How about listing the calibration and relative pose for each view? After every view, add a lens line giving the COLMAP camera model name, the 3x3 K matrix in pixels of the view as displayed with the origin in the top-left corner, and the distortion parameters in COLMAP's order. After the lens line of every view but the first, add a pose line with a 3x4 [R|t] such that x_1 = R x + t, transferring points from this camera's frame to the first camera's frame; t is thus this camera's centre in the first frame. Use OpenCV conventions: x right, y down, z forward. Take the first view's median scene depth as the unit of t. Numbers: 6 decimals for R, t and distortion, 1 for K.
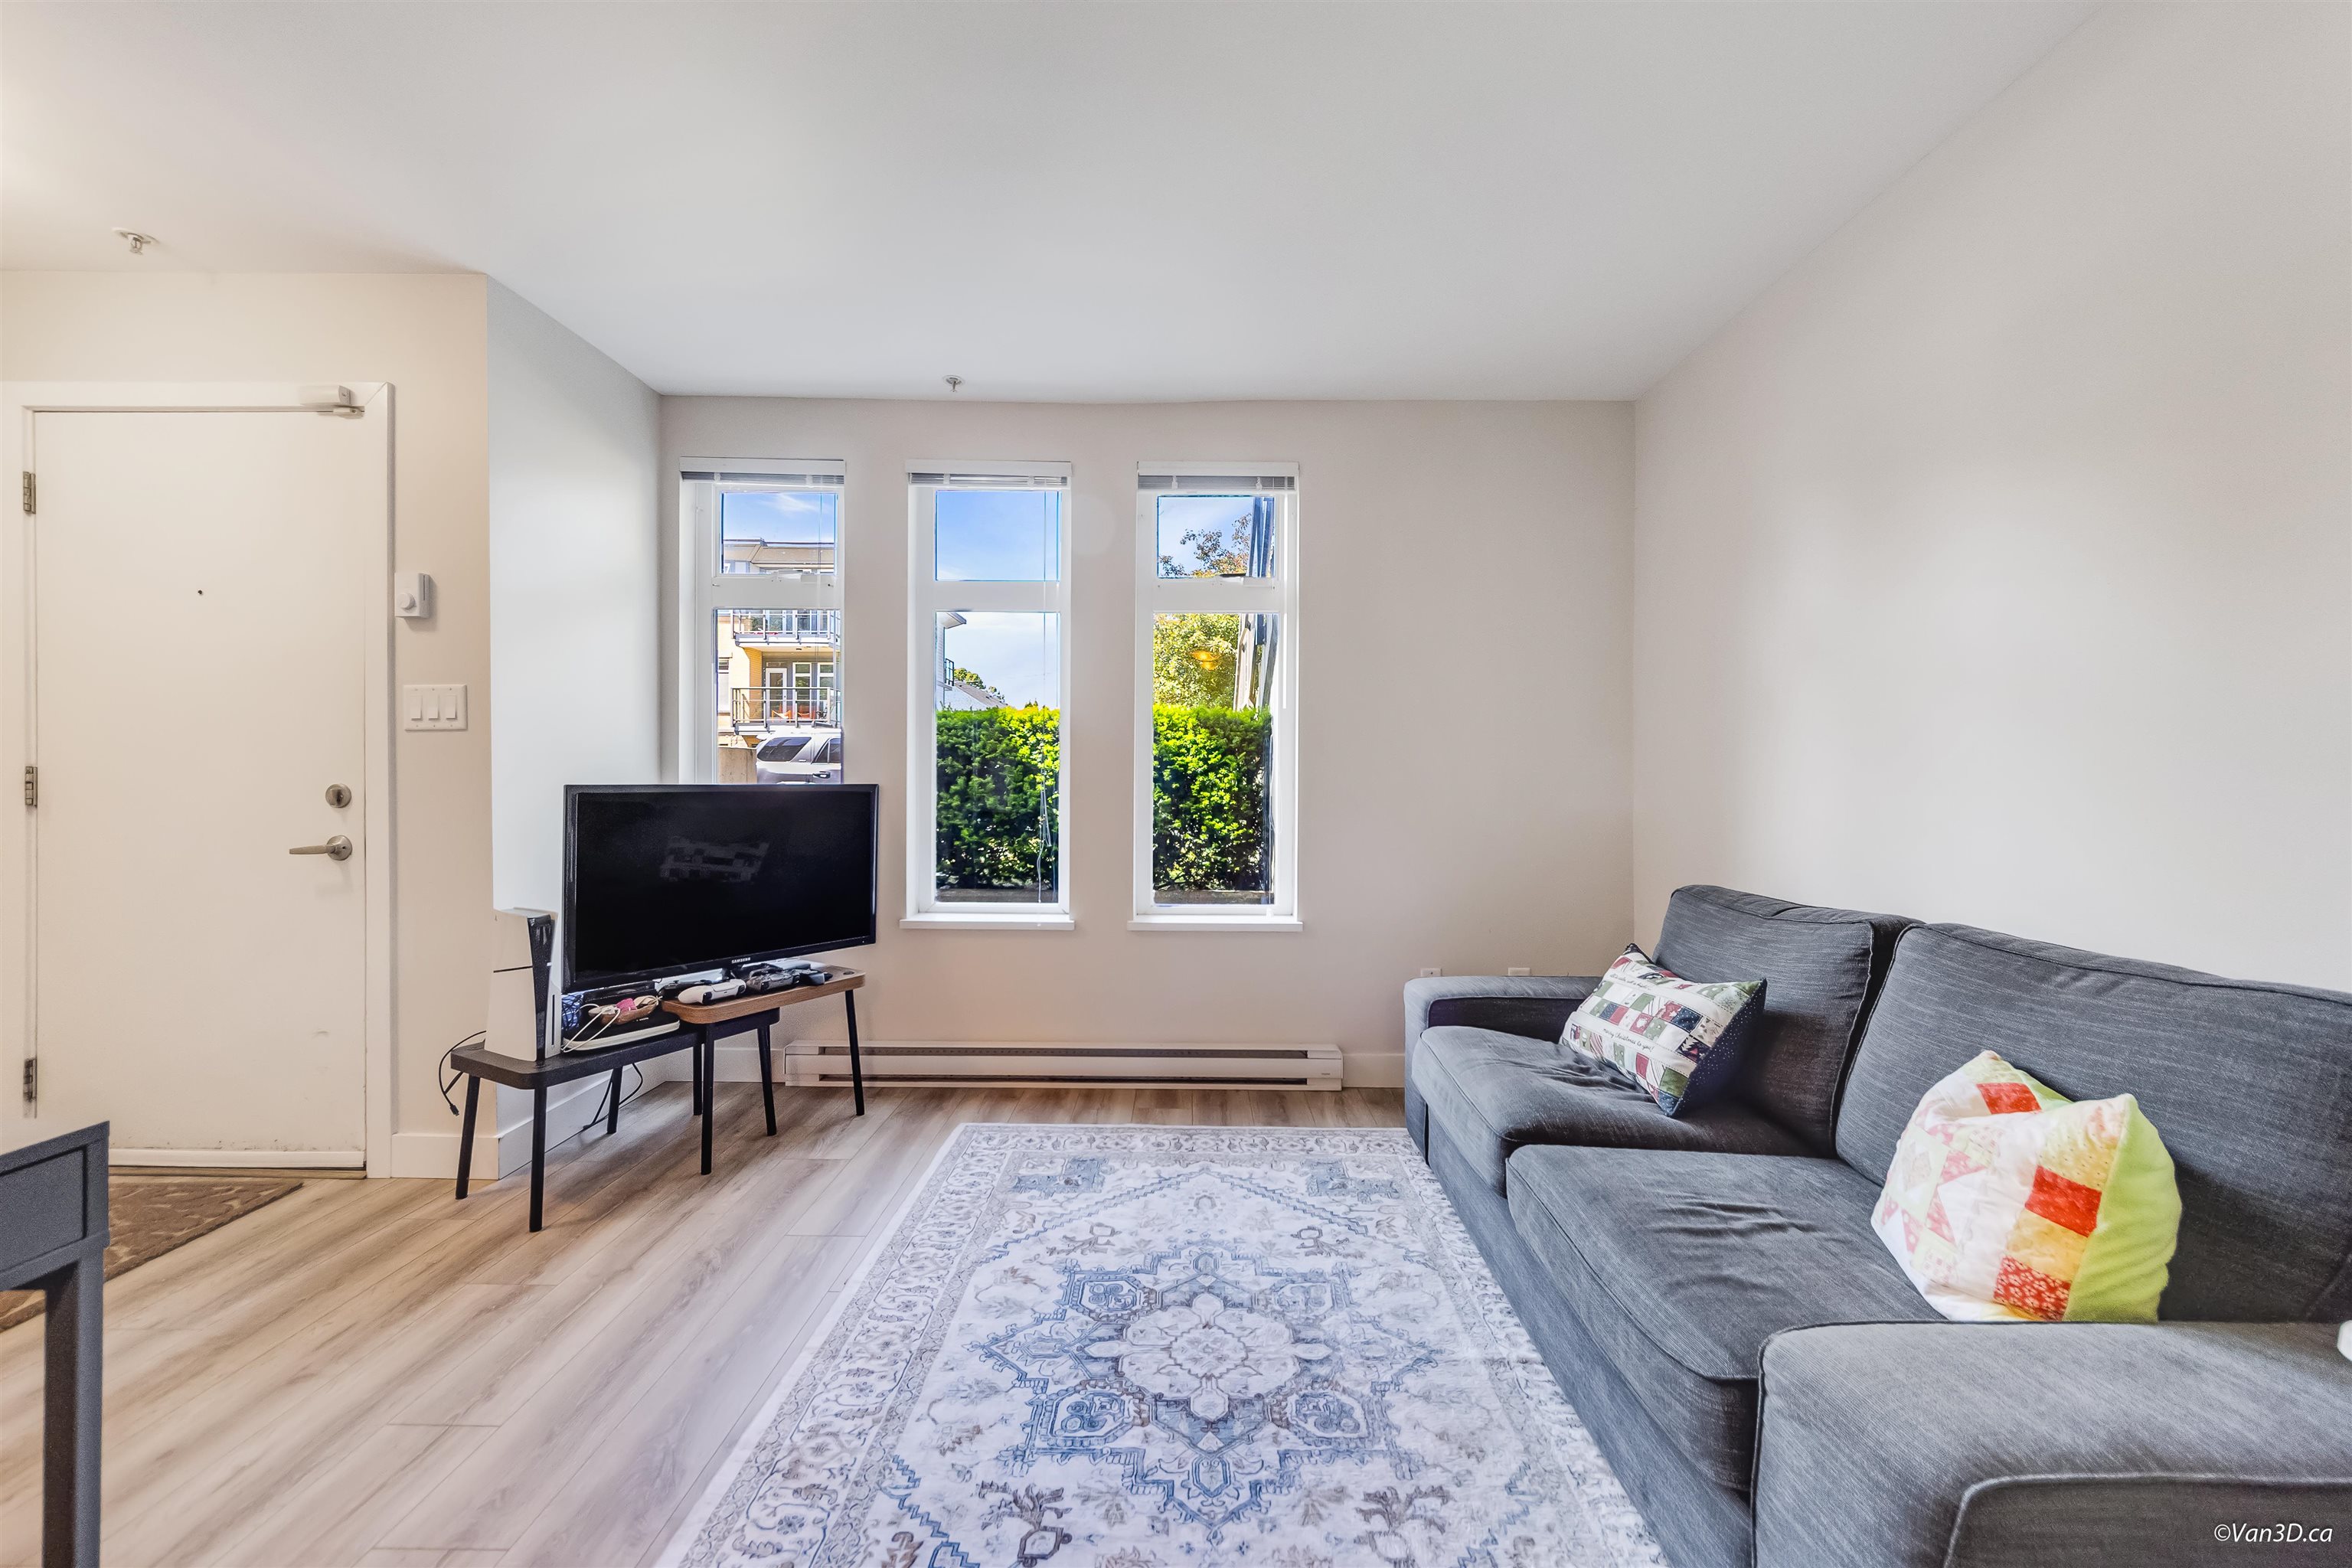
lens RADIAL K [[891.5, 0, 1182.5], [0, 891.5, 769.6], [0, 0, 1]] dist [-0.000588, -0.000891]
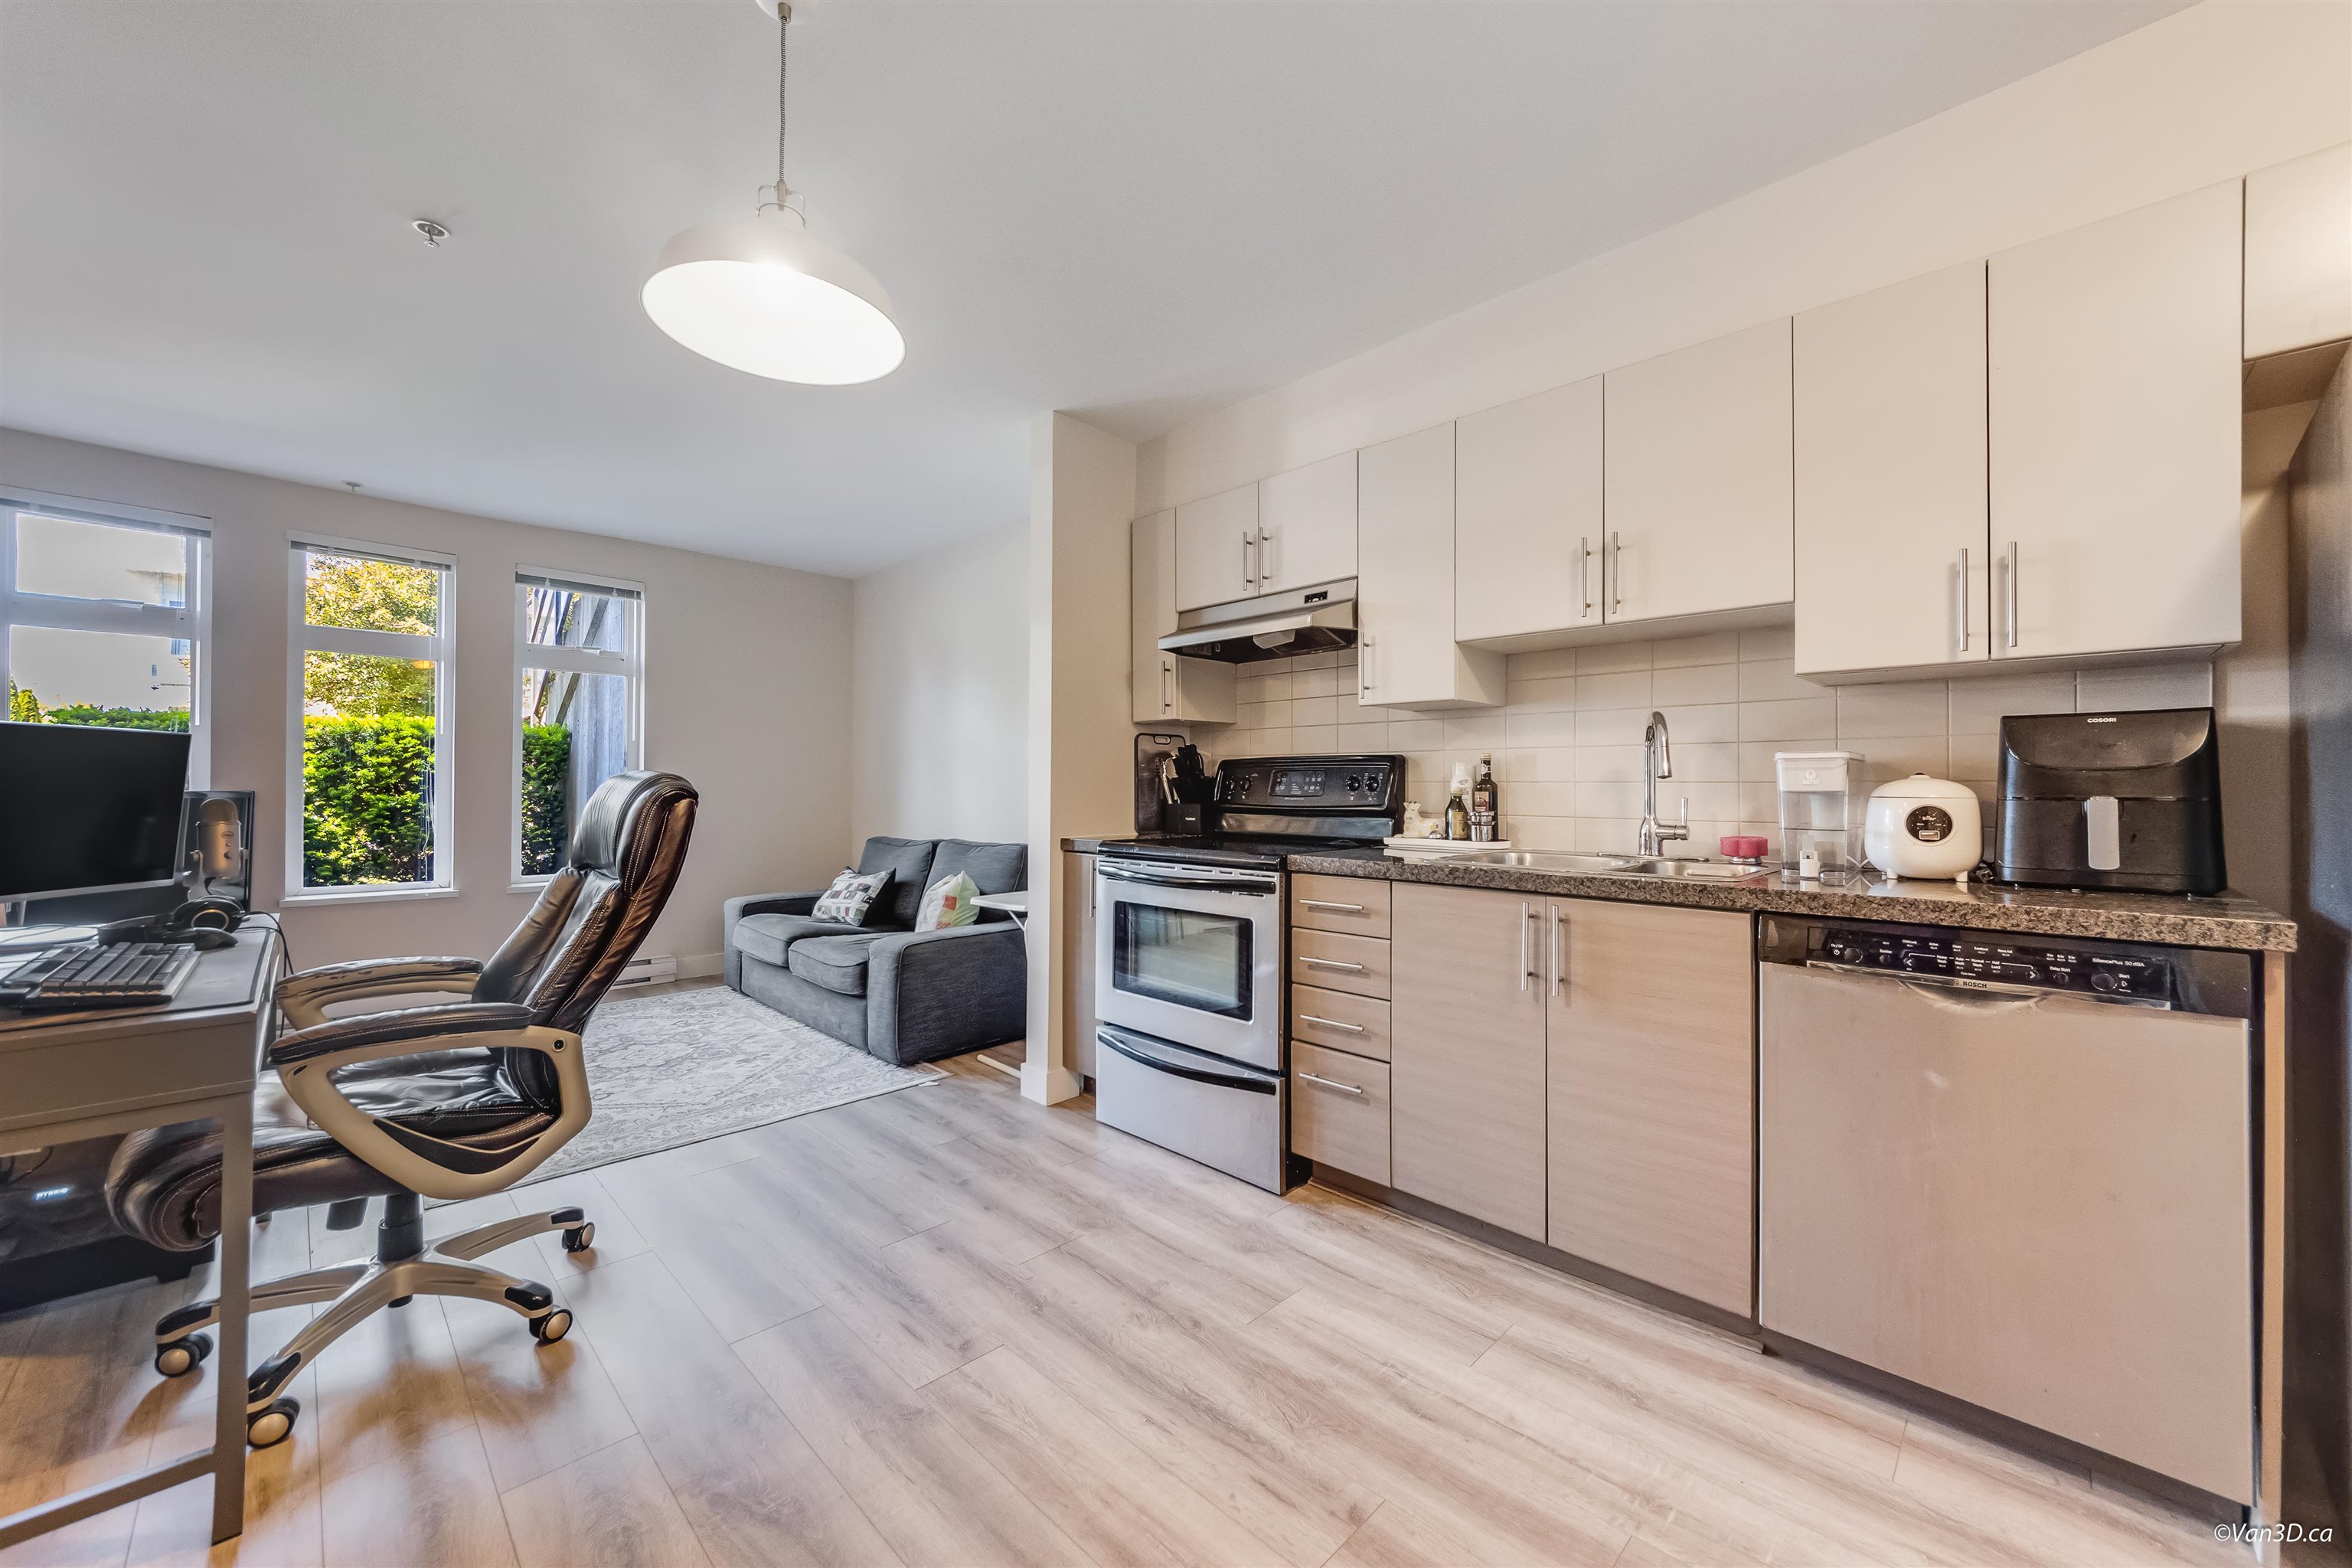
lens RADIAL K [[891.5, 0, 1188.6], [0, 891.5, 779.1], [0, 0, 1]] dist [-0.000588, -0.000891]
pose [[0.695431, 0.001106, 0.718592, -0.547044], [-0.005978, 0.999973, 0.004246, -0.023471], [-0.718568, -0.007249, 0.695419, -1.284265]]
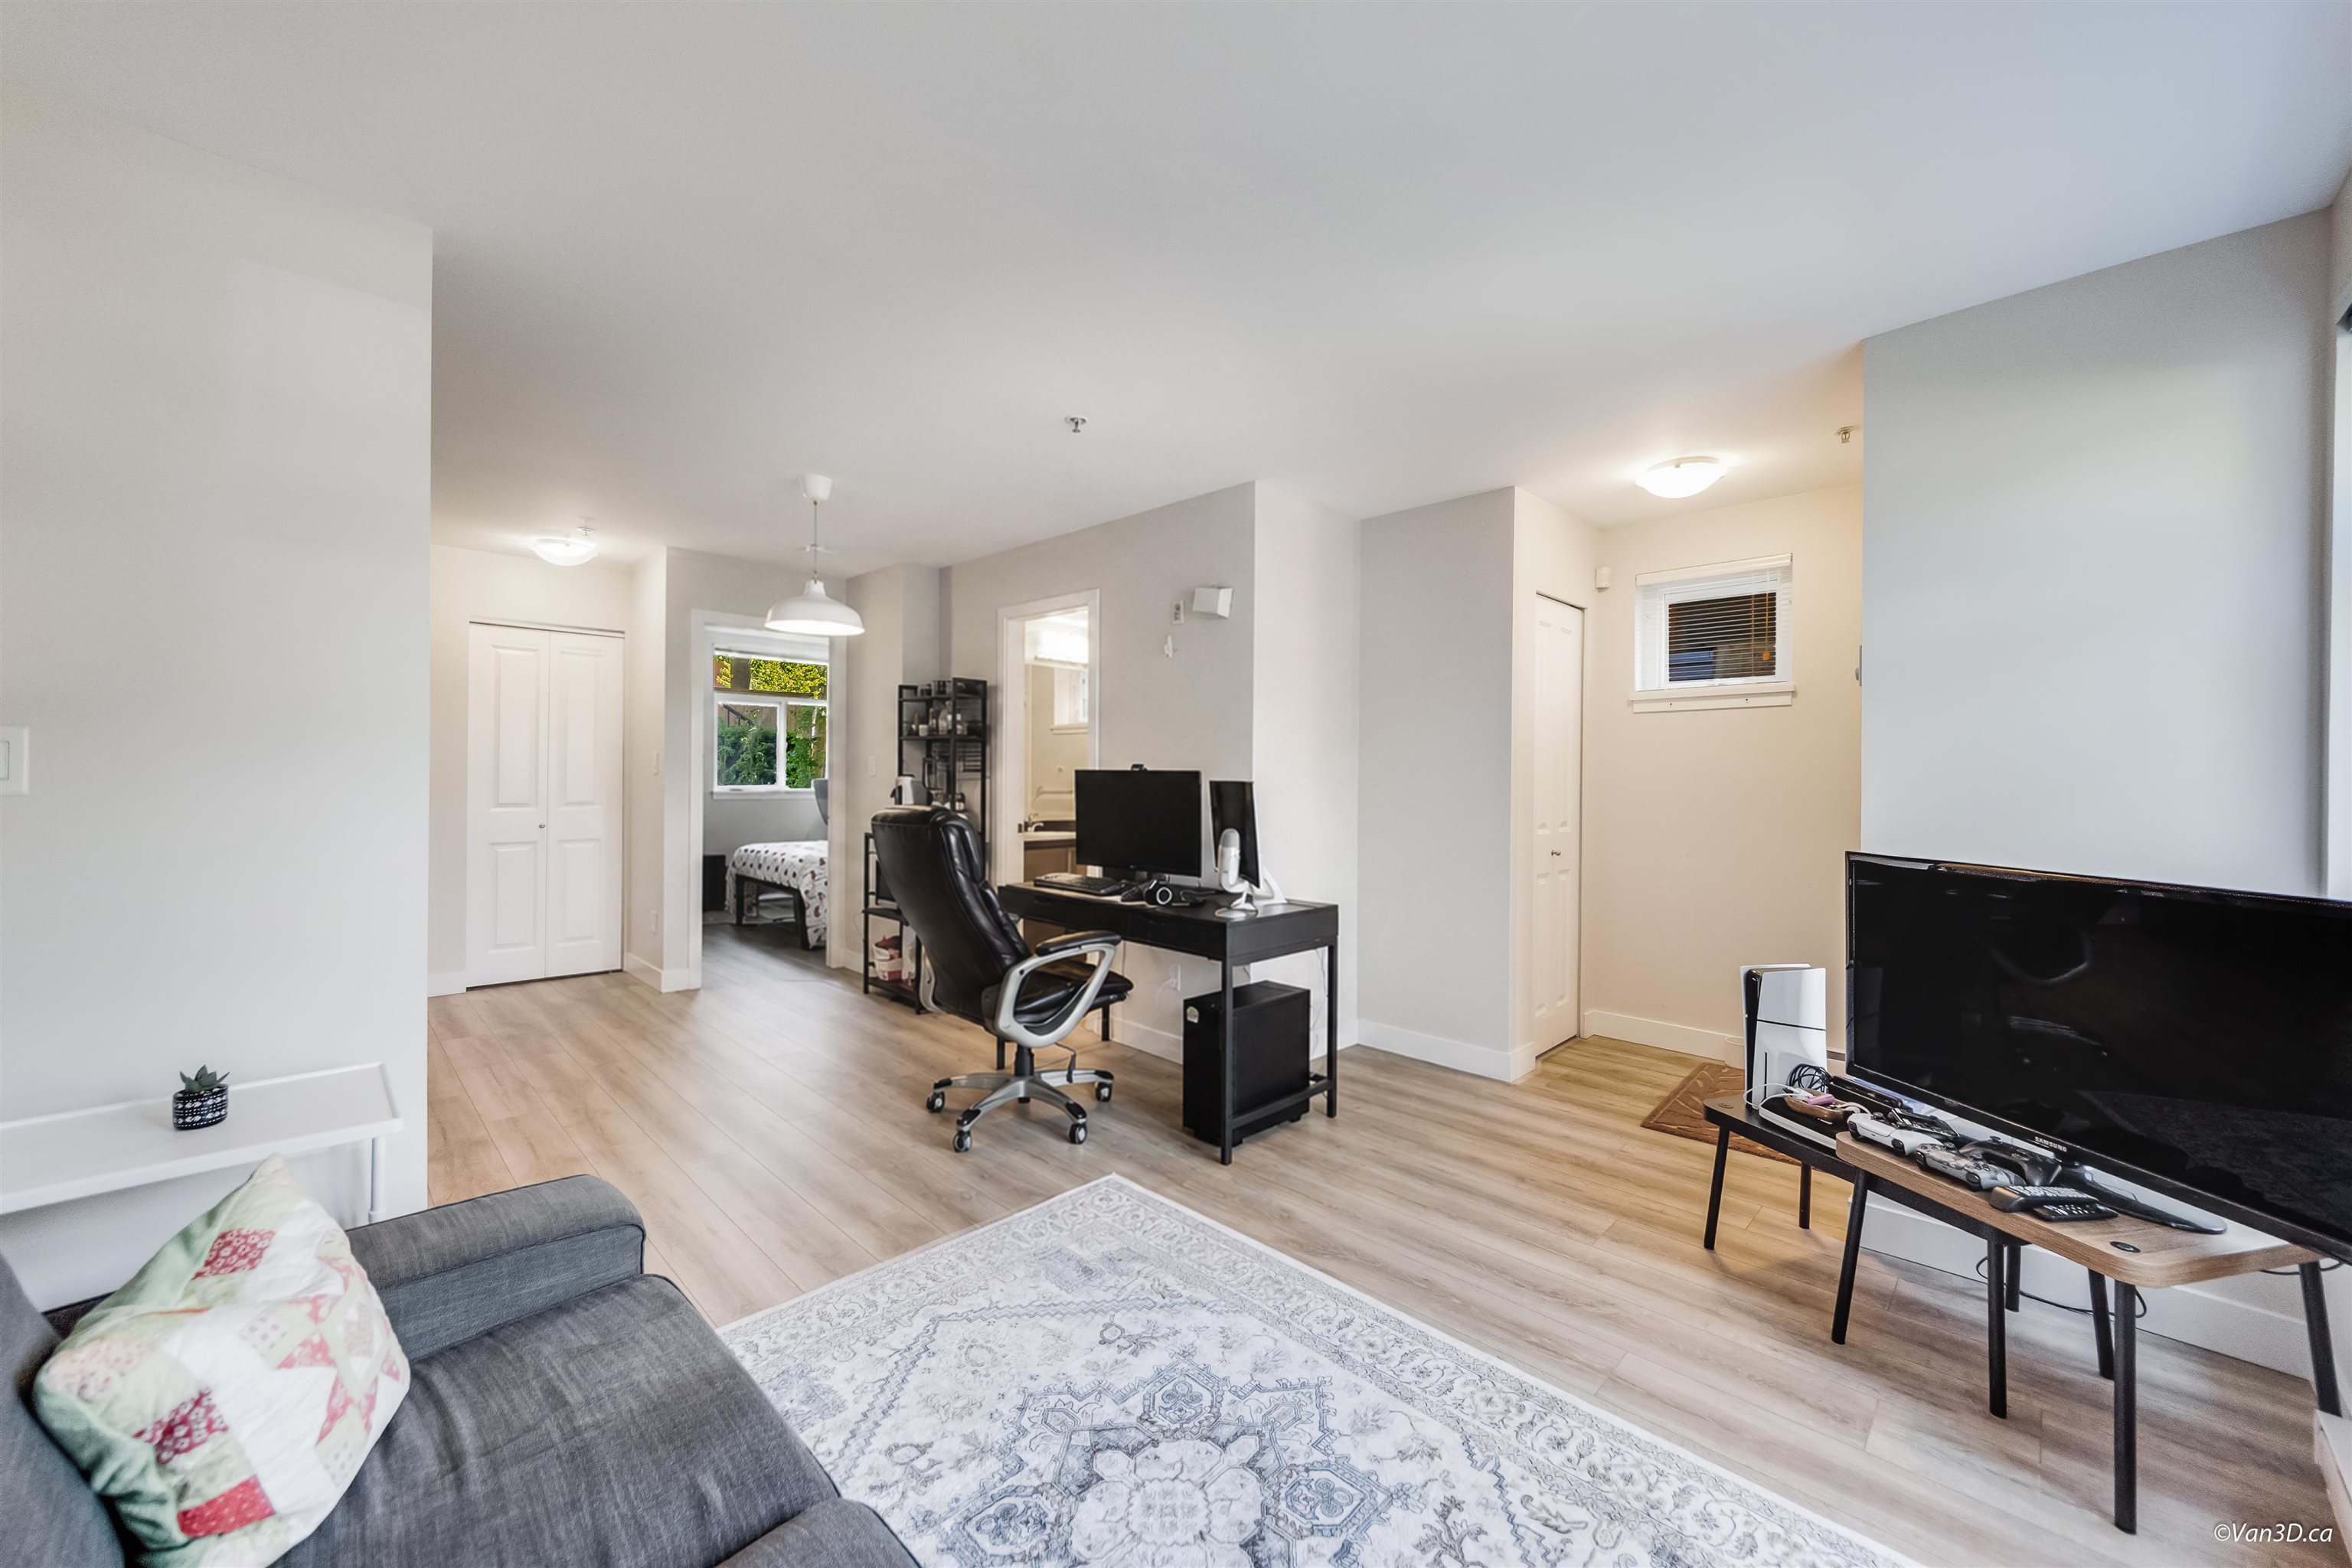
lens RADIAL K [[891.5, 0, 1192.0], [0, 891.5, 771.8], [0, 0, 1]] dist [-0.000588, -0.000891]
pose [[-0.694900, -0.013071, -0.718987, 0.599688], [-0.005776, 0.999904, -0.012595, -0.066484], [0.719083, -0.004600, -0.694909, 1.489205]]
